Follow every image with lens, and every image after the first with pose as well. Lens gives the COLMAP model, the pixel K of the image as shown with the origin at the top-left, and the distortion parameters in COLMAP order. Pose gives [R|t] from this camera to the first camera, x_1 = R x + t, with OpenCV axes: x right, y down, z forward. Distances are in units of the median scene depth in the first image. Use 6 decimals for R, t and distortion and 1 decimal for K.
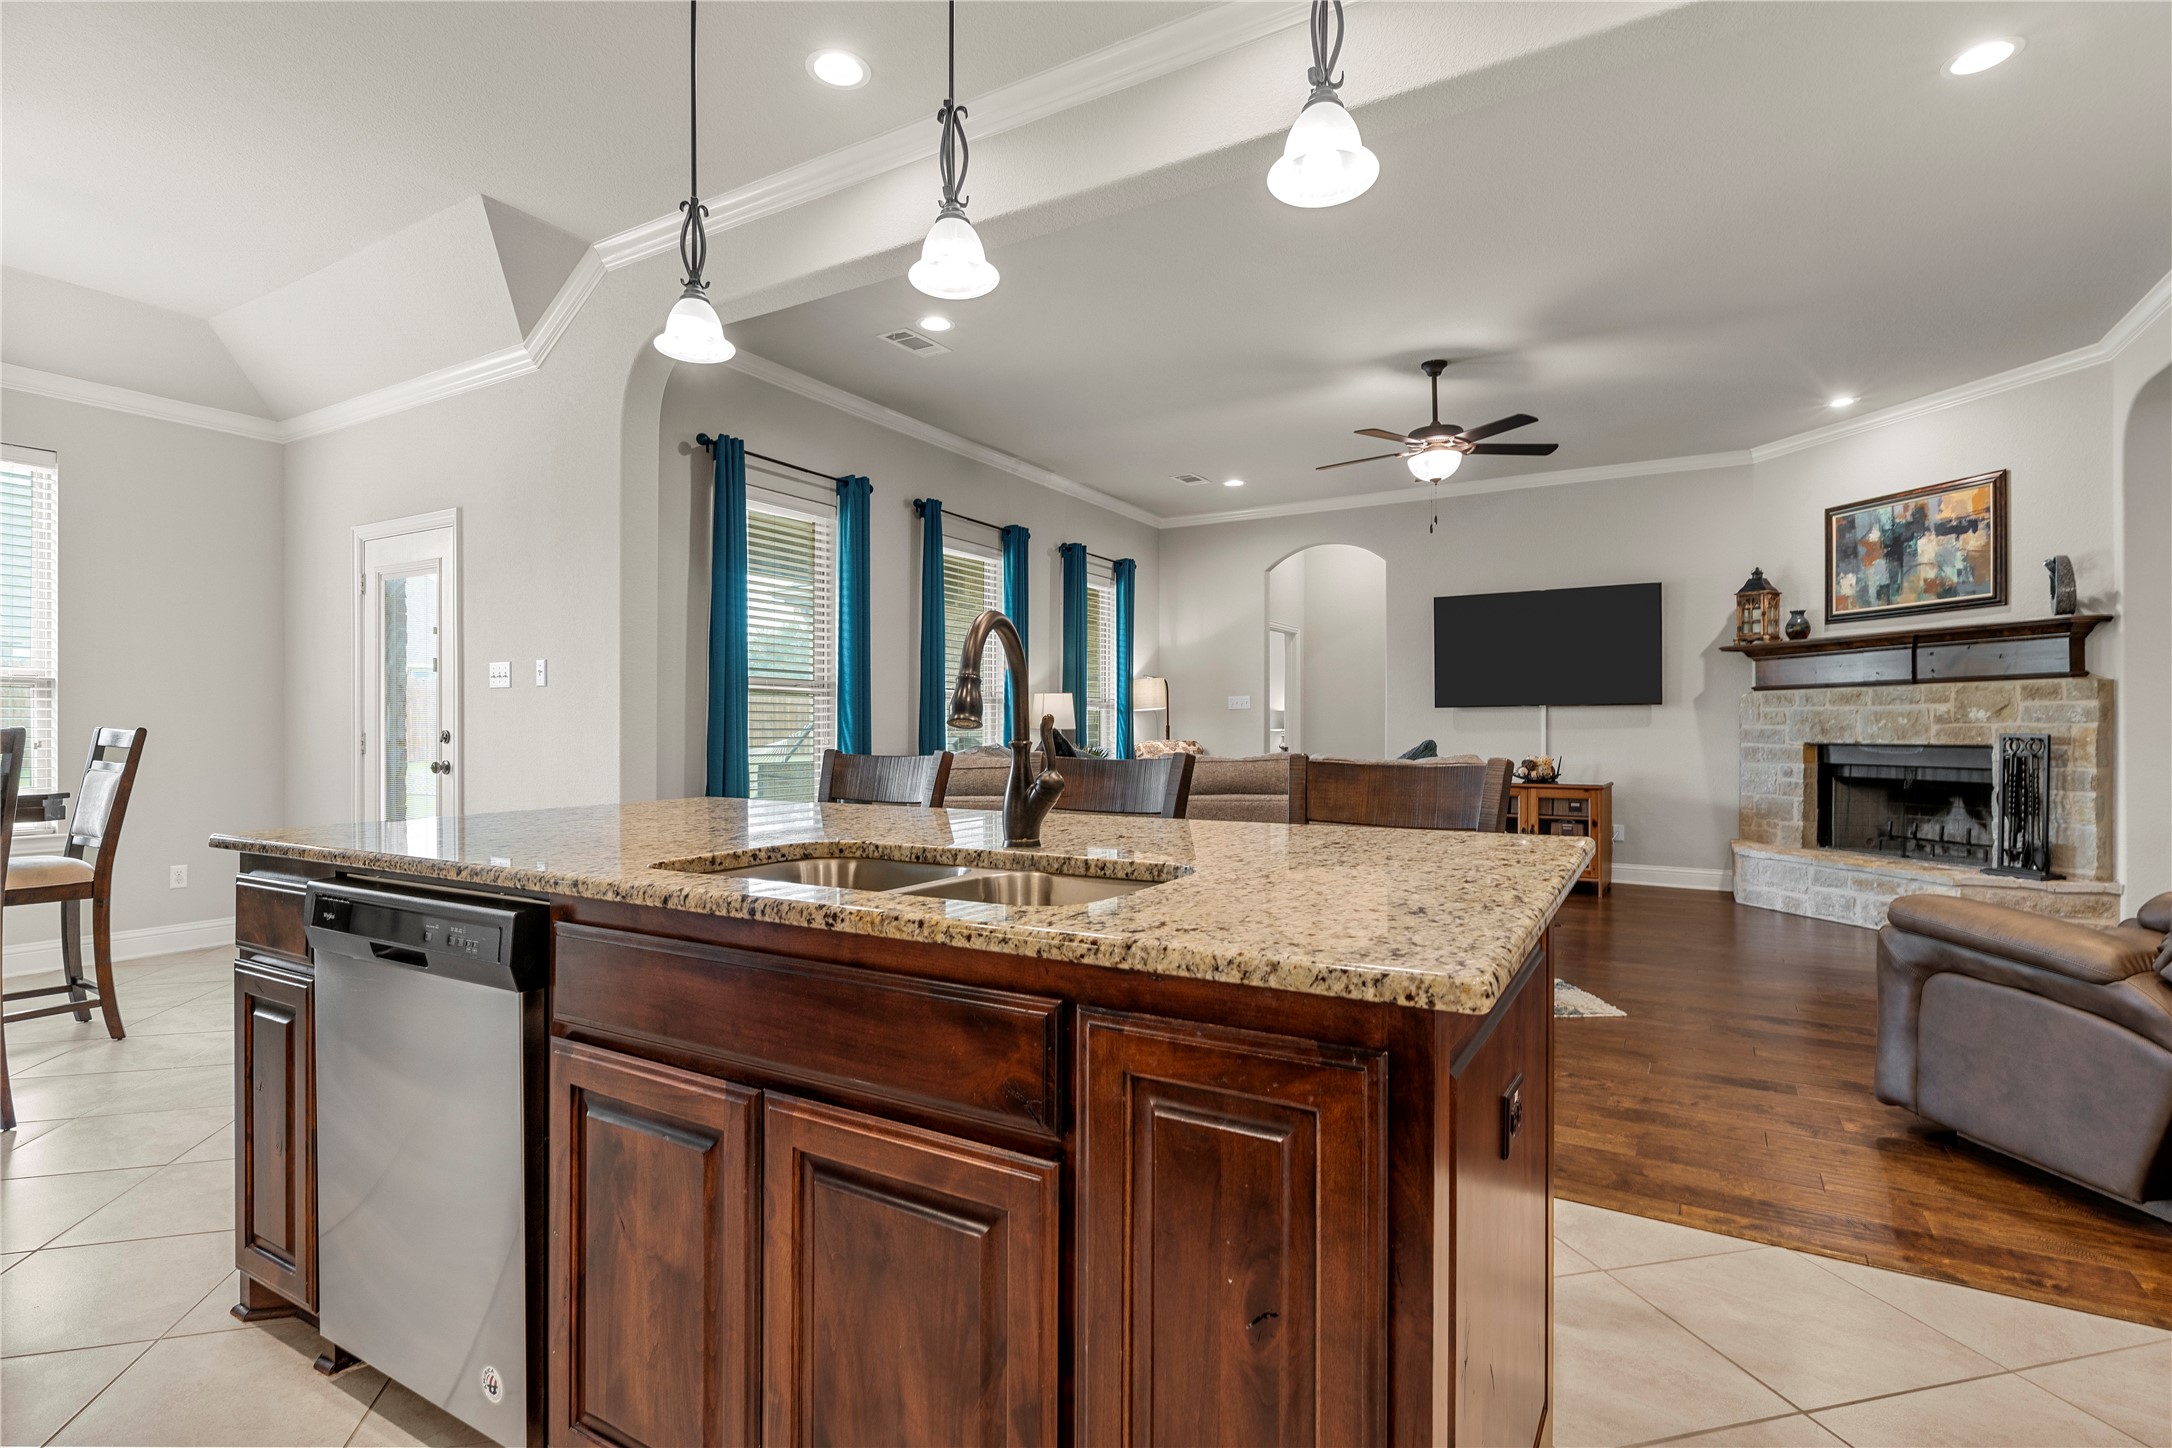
lens RADIAL K [[1016.2, 0, 1097.0], [0, 1016.2, 723.1], [0, 0, 1]] dist [-0.000085, -0.001300]
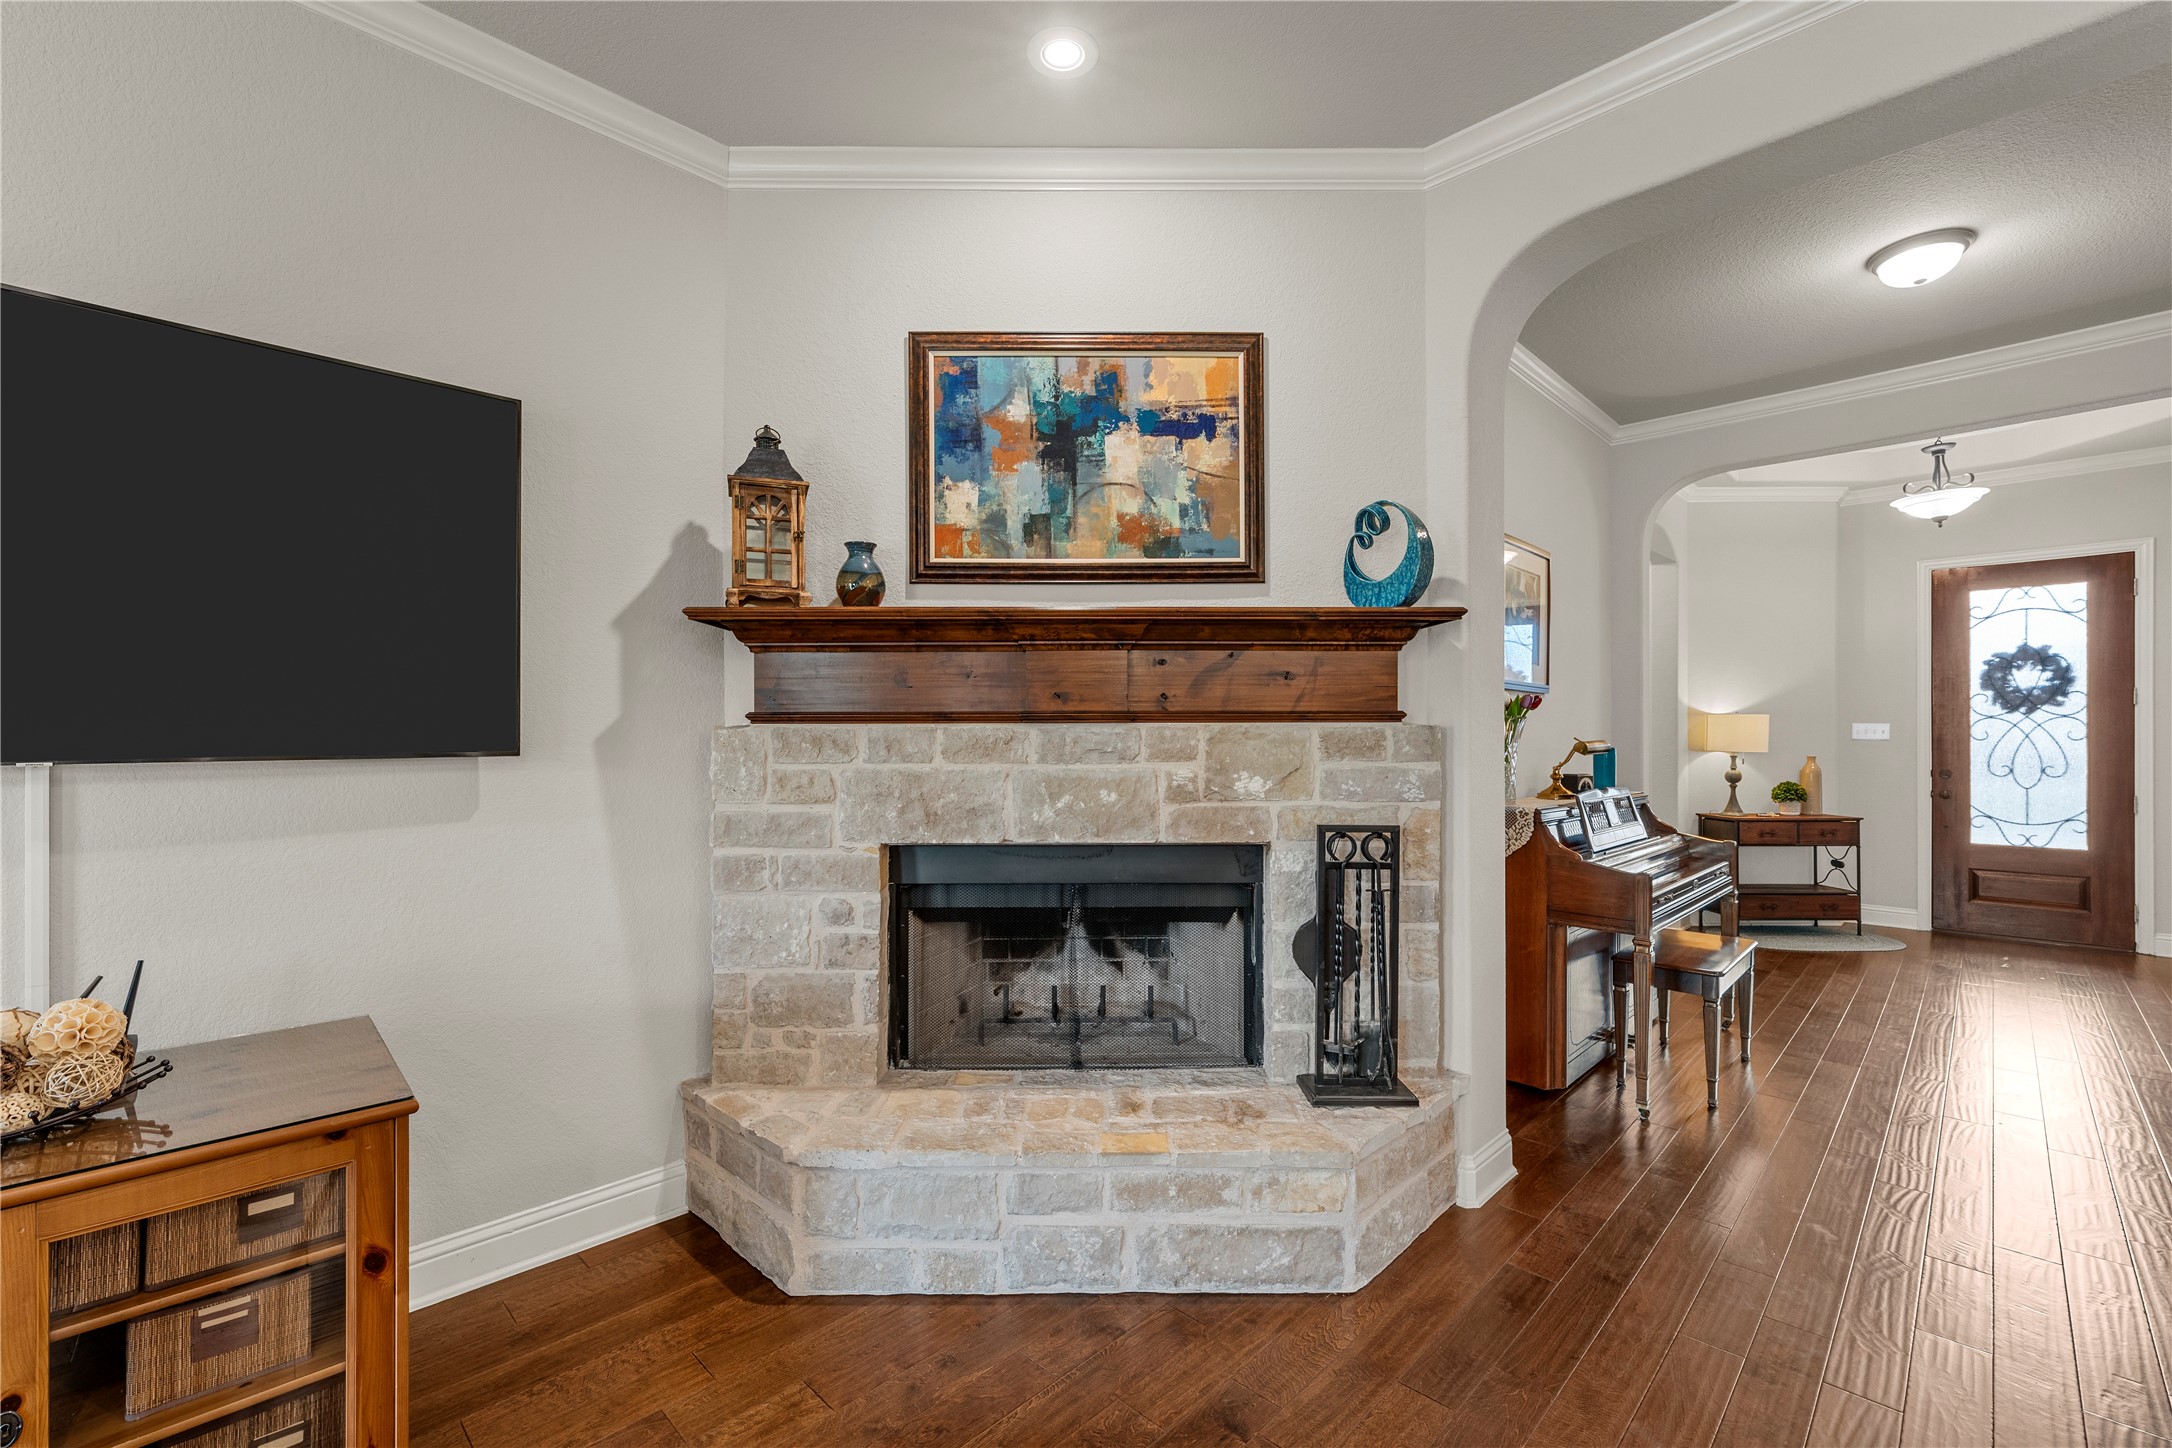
lens RADIAL K [[923.7, 0, 1092.1], [0, 923.7, 732.1], [0, 0, 1]] dist [0.000842, 0.000125]
pose [[0.234562, 0.004037, 0.972093, 0.351060], [-0.004038, 0.999987, -0.003179, -0.030445], [-0.972093, -0.003180, 0.234576, 0.873928]]
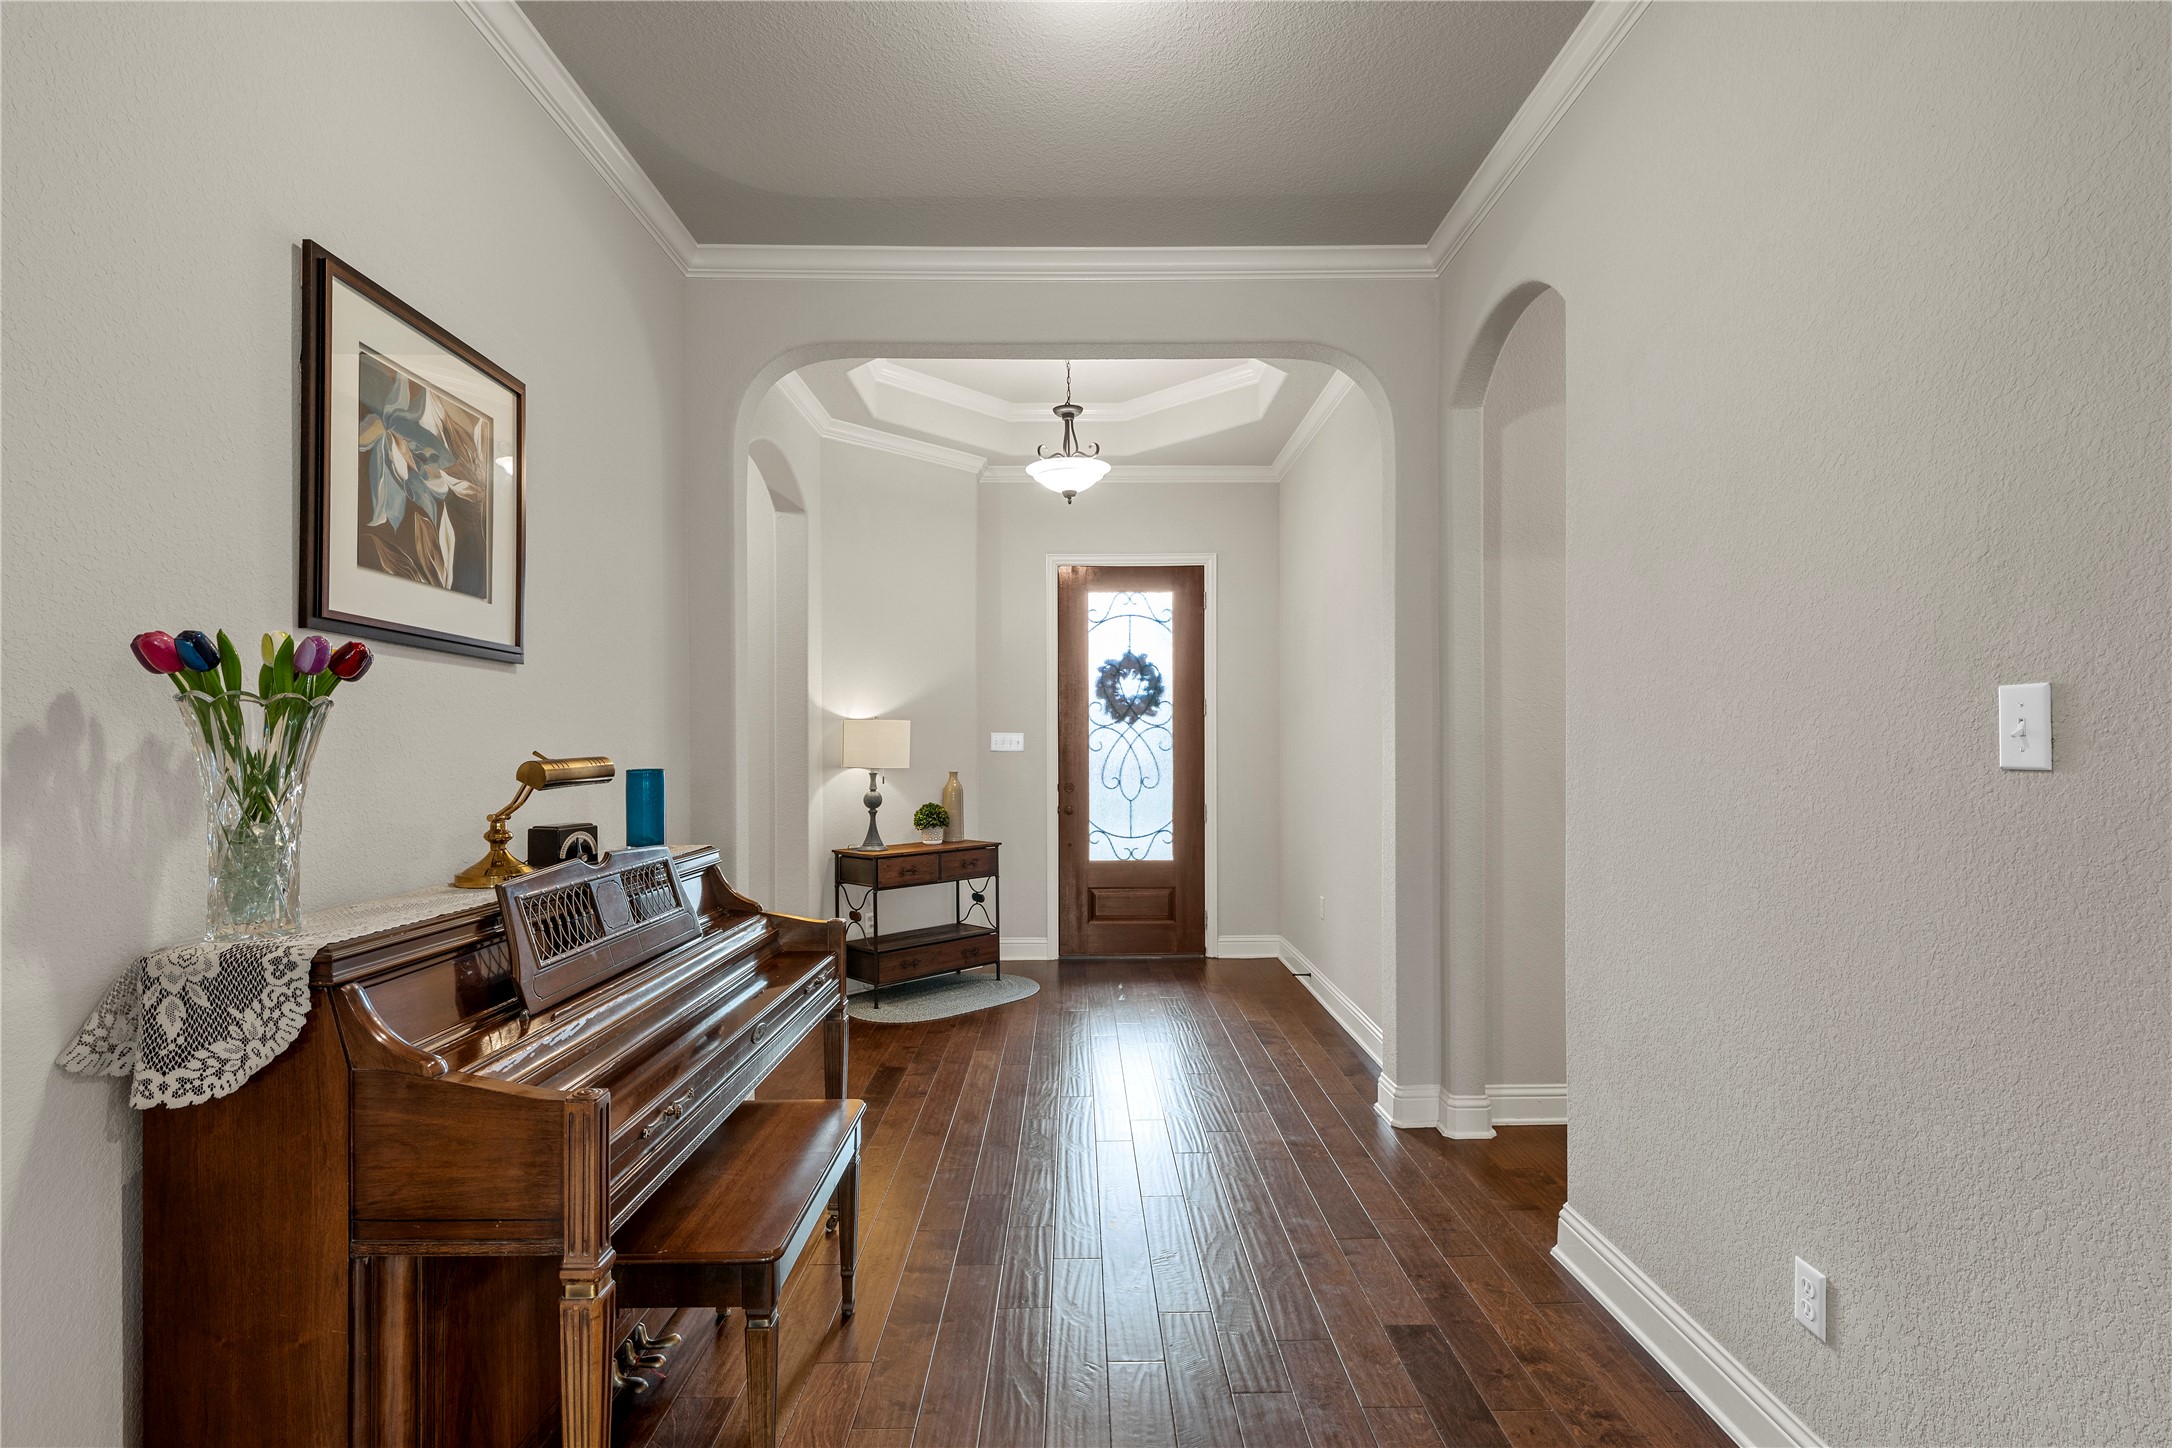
lens RADIAL K [[1016.2, 0, 1068.7], [0, 1016.2, 751.0], [0, 0, 1]] dist [-0.000085, -0.001300]
pose [[-0.503839, -0.000017, 0.863798, 0.673511], [0.001876, 0.999998, 0.001114, -0.030083], [-0.863796, 0.002181, -0.503837, 0.718071]]
